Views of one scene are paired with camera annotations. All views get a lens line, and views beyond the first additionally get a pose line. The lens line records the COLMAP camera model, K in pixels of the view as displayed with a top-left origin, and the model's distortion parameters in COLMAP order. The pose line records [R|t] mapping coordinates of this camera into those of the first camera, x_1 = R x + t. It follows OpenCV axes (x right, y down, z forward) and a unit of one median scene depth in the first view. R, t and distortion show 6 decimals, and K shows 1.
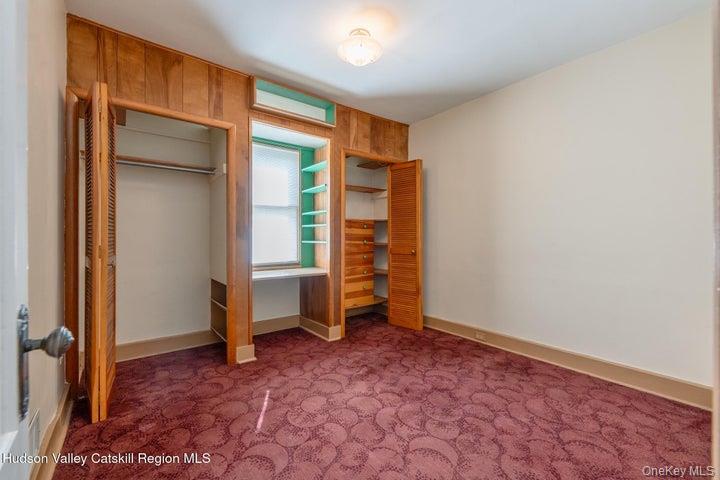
lens RADIAL K [[305.4, 0, 361.7], [0, 305.4, 235.7], [0, 0, 1]] dist [0.001466, -0.000805]
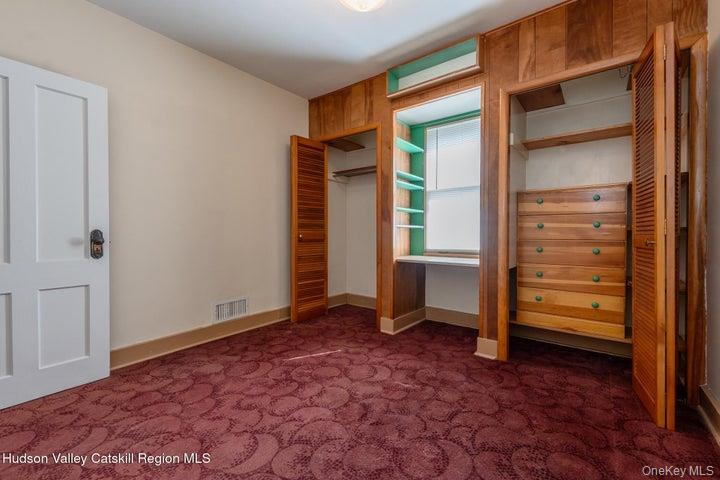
lens RADIAL K [[305.4, 0, 358.8], [0, 305.4, 236.4], [0, 0, 1]] dist [0.001466, -0.000805]
pose [[0.232020, 0.011174, -0.972647, 0.704679], [0.001028, 0.999931, 0.011732, 0.052823], [0.972710, -0.003722, 0.231993, 0.678623]]
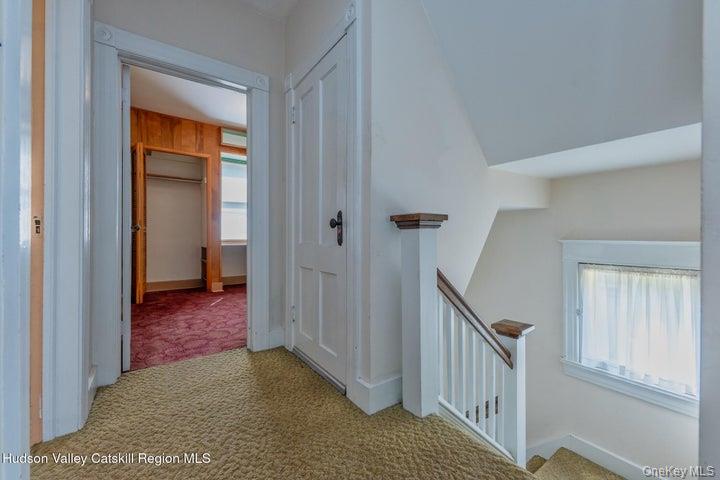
lens RADIAL K [[305.4, 0, 356.0], [0, 305.4, 240.7], [0, 0, 1]] dist [0.001466, -0.000805]
pose [[0.996750, 0.001793, -0.080542, 0.576296], [-0.001166, 0.999969, 0.007837, 0.114409], [0.080554, -0.007718, 0.996720, -0.705446]]
